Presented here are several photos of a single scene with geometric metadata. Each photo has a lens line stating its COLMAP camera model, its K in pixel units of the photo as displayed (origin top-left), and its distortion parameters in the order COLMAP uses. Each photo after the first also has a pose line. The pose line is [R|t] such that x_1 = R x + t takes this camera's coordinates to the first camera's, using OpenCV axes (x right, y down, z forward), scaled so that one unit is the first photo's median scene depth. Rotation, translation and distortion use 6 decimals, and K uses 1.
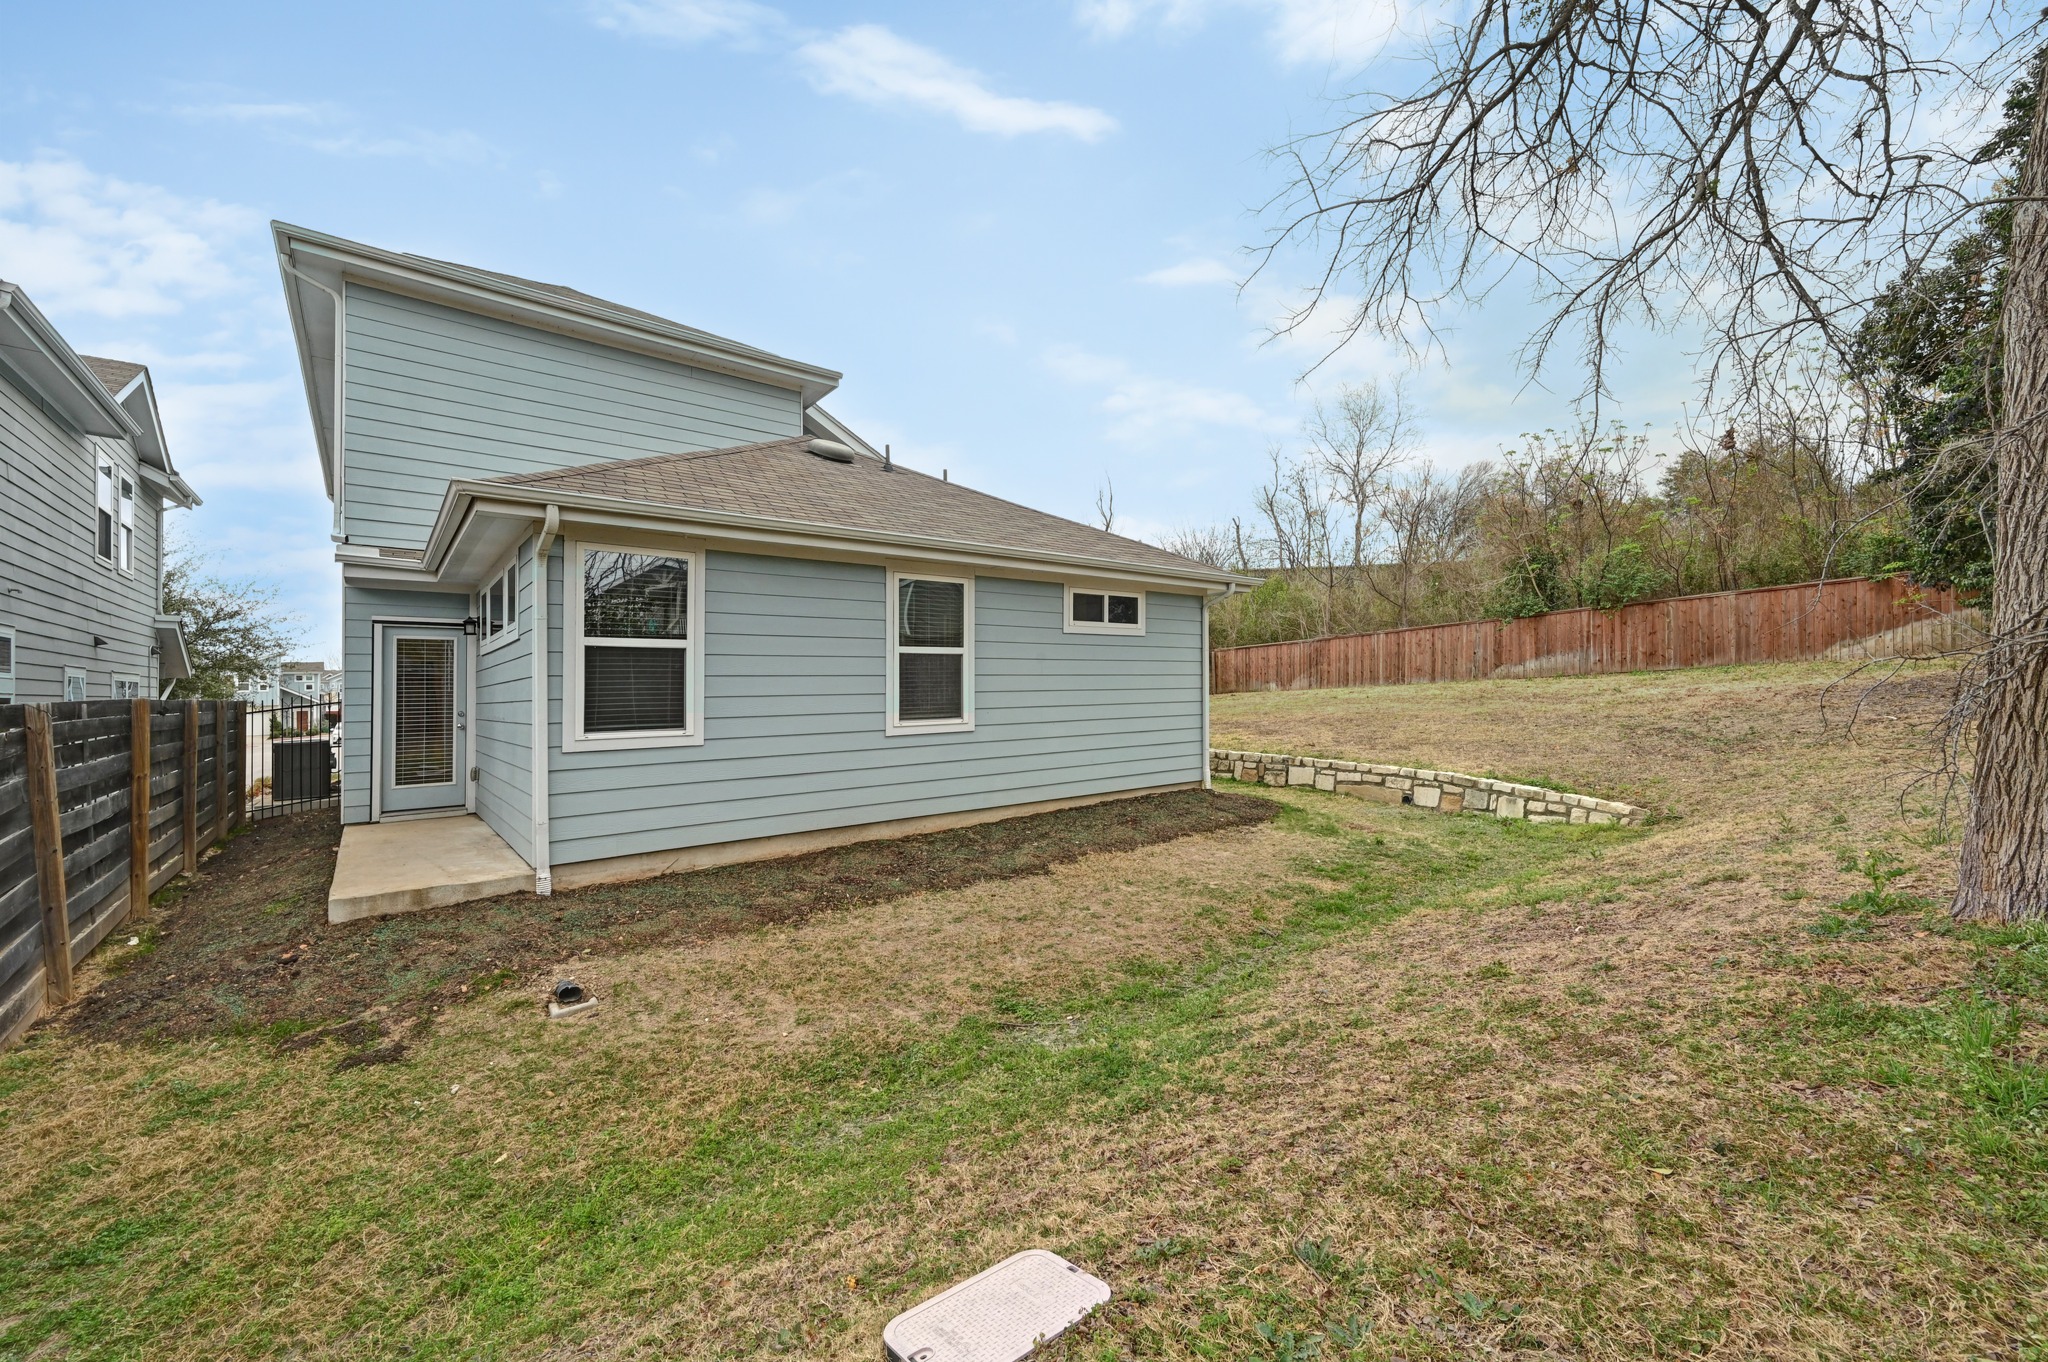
lens RADIAL K [[811.1, 0, 1023.3], [0, 811.1, 680.1], [0, 0, 1]] dist [-0.000721, 0.000385]
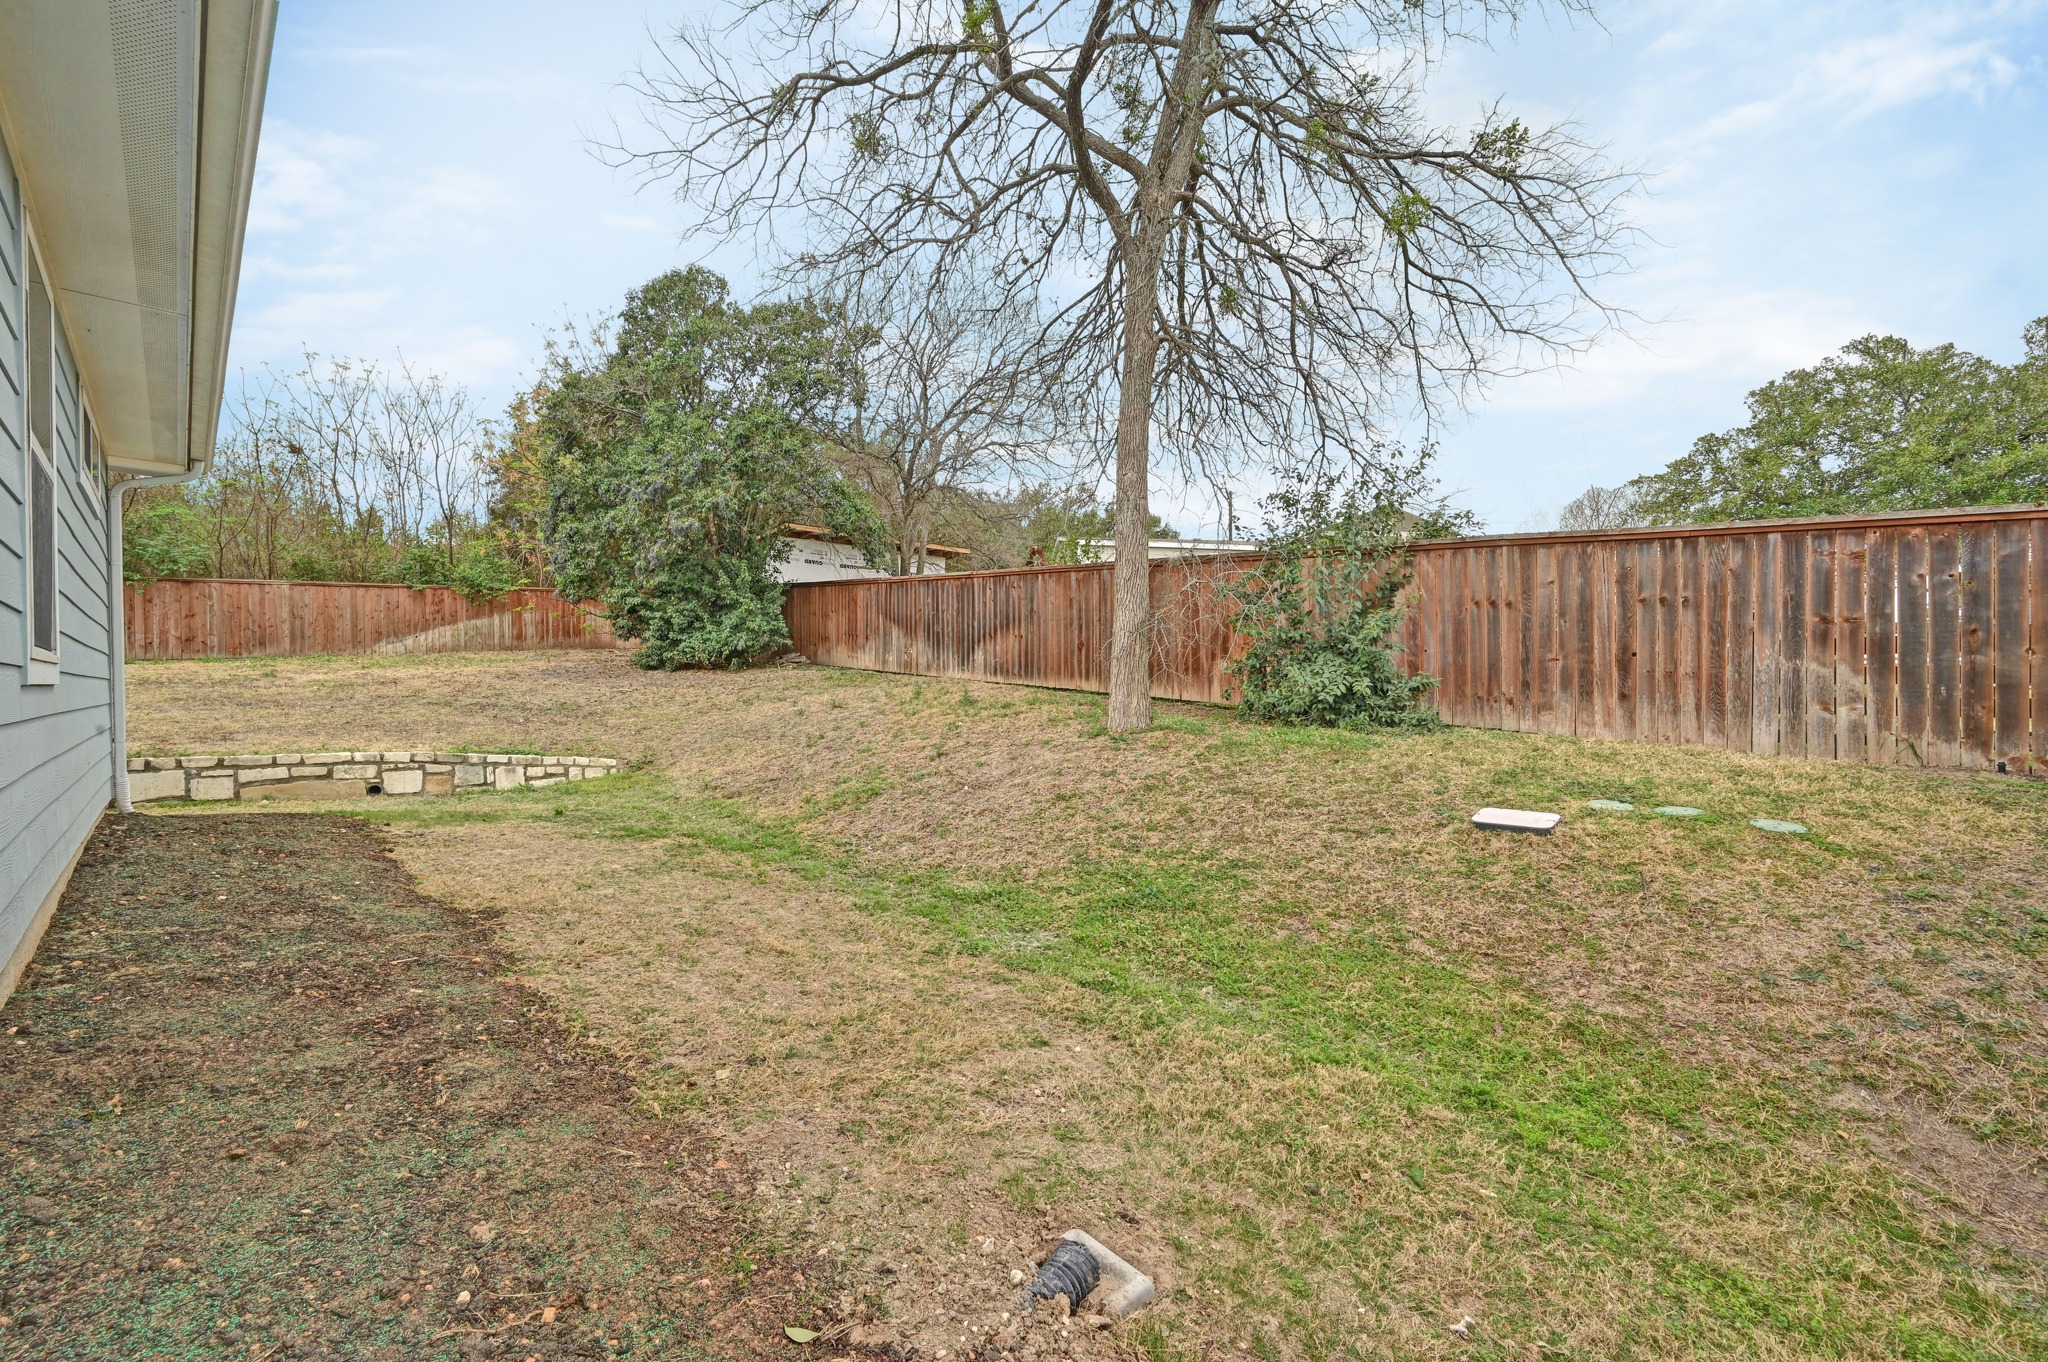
lens RADIAL K [[811.1, 0, 1019.8], [0, 811.1, 685.9], [0, 0, 1]] dist [-0.000721, 0.000385]
pose [[-0.118687, 0.011616, 0.992864, -0.390920], [-0.004251, 0.999916, -0.012207, 0.049392], [-0.992923, -0.005669, -0.118627, 0.443312]]
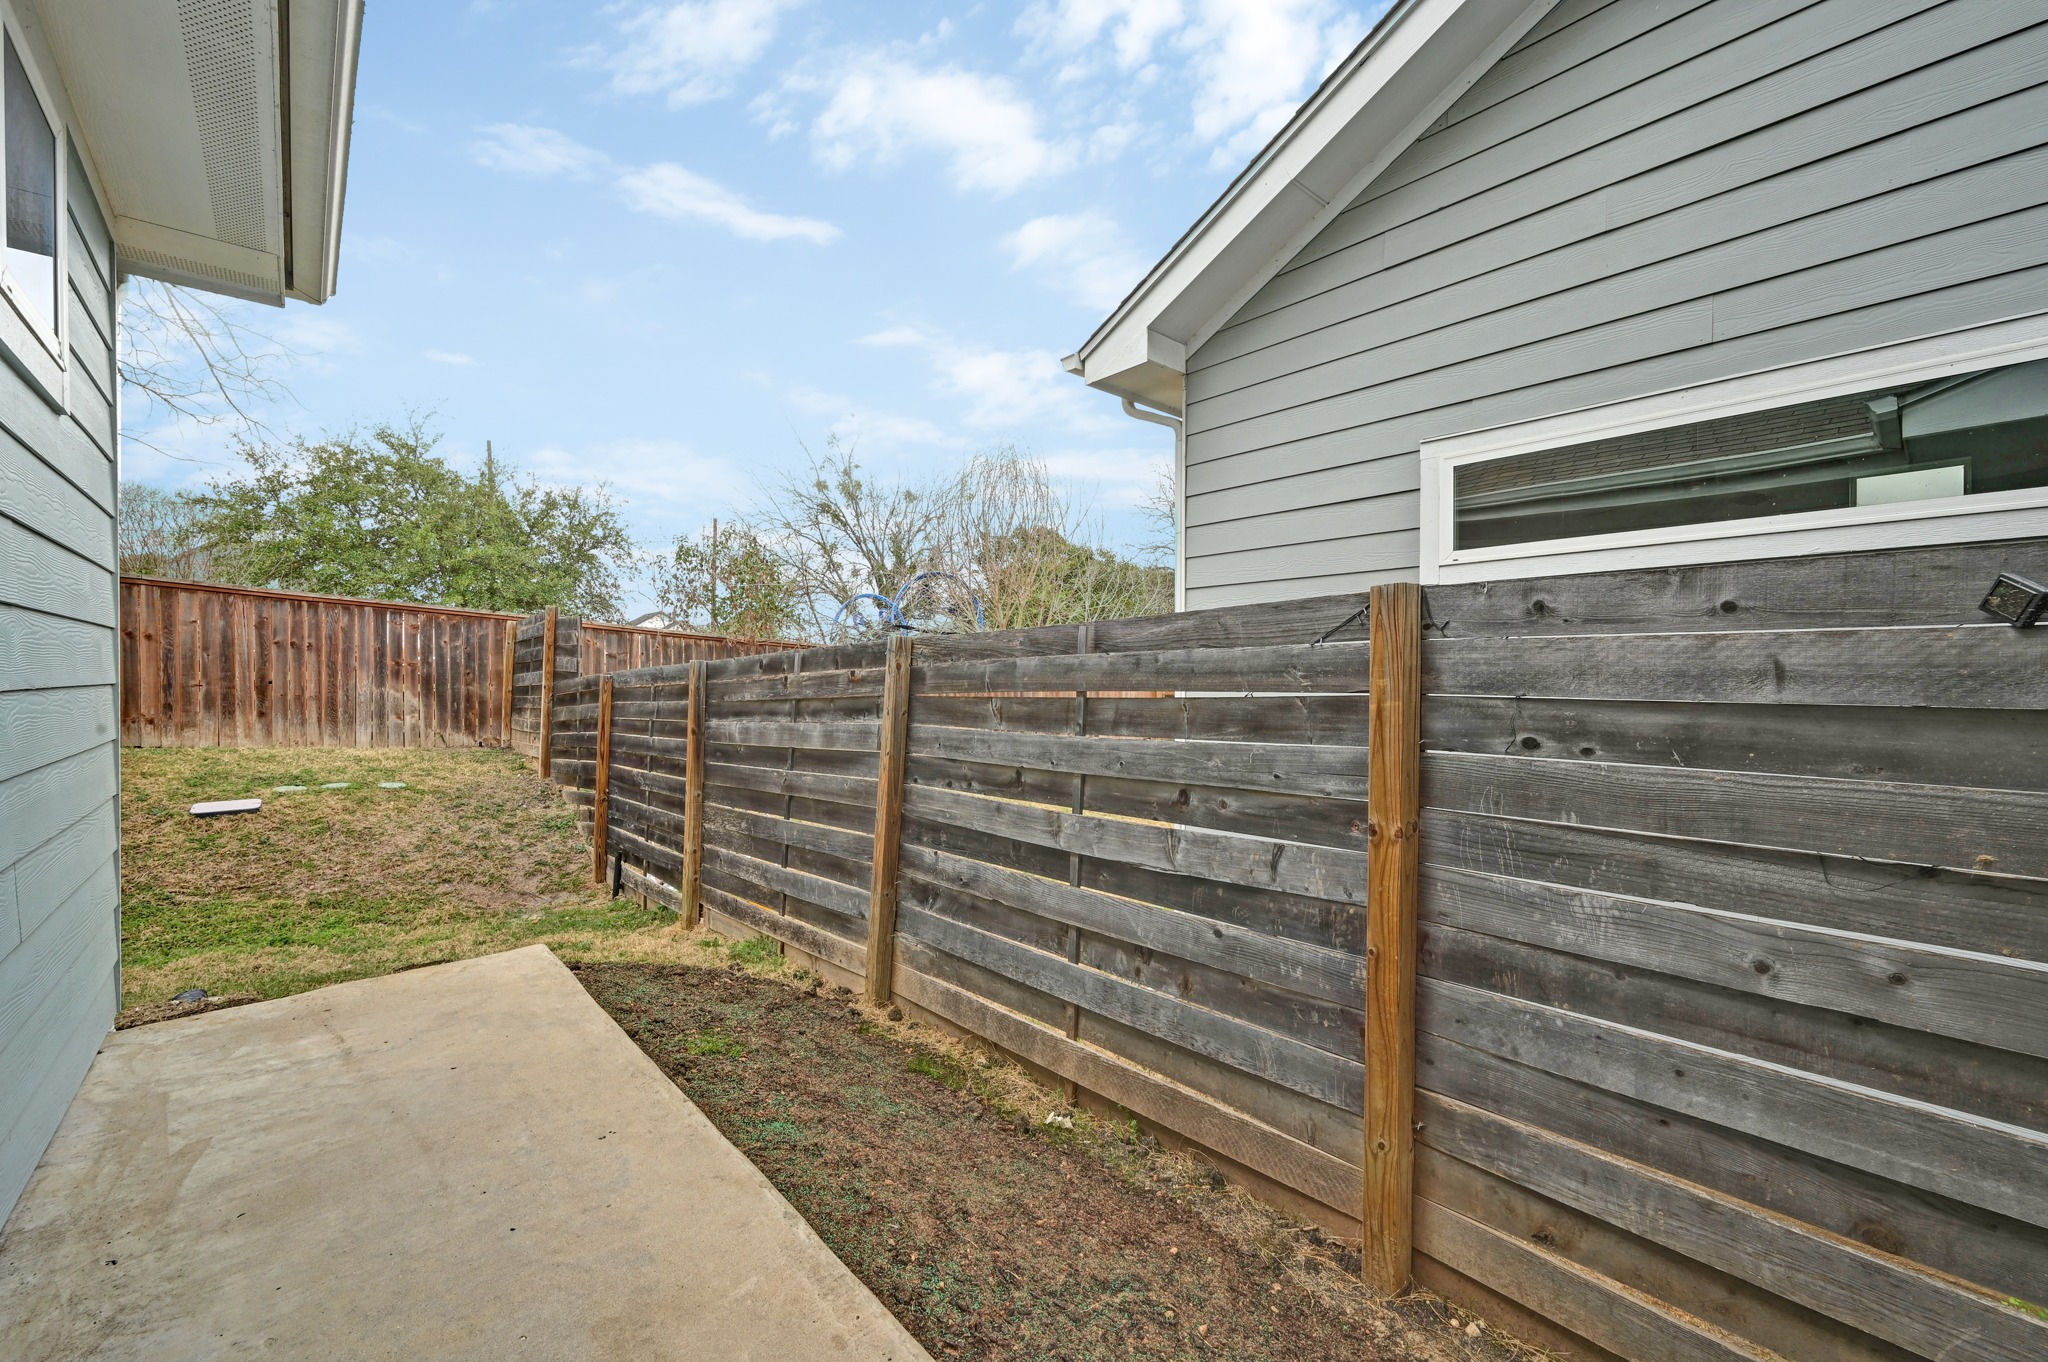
lens RADIAL K [[811.1, 0, 1024.3], [0, 811.1, 683.3], [0, 0, 1]] dist [-0.000721, 0.000385]
pose [[-0.999203, 0.018886, -0.035157, -0.514868], [0.018945, 0.999820, -0.001362, 0.038141], [0.035125, -0.002027, -0.999381, 0.656839]]
